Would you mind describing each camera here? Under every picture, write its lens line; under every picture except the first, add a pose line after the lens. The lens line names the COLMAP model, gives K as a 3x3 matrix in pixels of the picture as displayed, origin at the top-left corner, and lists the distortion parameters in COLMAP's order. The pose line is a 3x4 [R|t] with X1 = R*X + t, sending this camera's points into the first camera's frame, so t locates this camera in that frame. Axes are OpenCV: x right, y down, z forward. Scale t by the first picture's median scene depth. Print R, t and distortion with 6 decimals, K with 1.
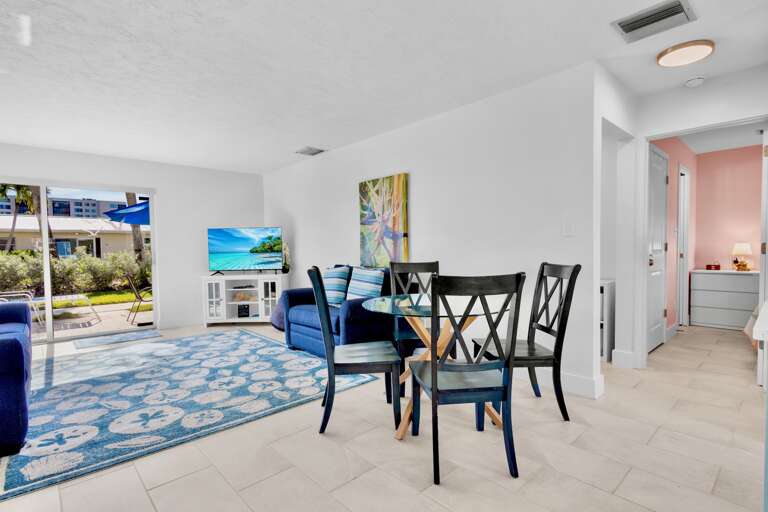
lens RADIAL K [[377.3, 0, 380.5], [0, 377.3, 270.9], [0, 0, 1]] dist [-0.006069, 0.001498]
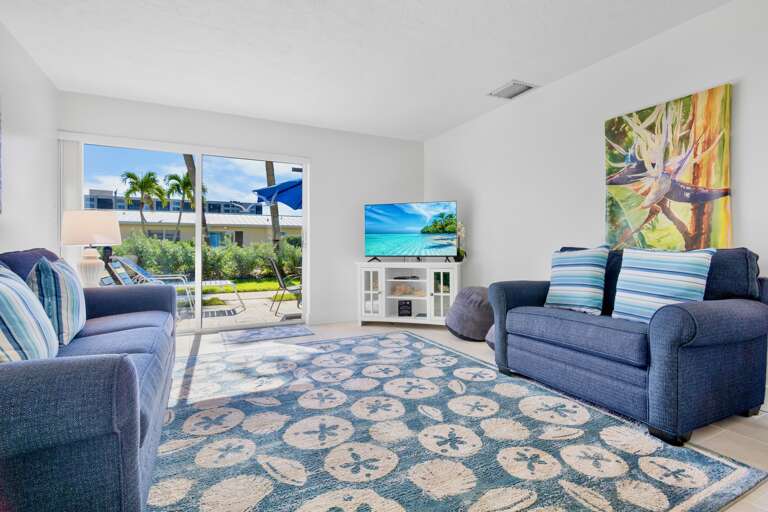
lens RADIAL K [[377.3, 0, 383.9], [0, 377.3, 253.5], [0, 0, 1]] dist [-0.006069, 0.001498]
pose [[0.961746, 0.017235, -0.273399, -0.248752], [-0.027940, 0.998986, -0.035311, 0.027525], [0.272513, 0.041599, 0.961252, 0.294125]]
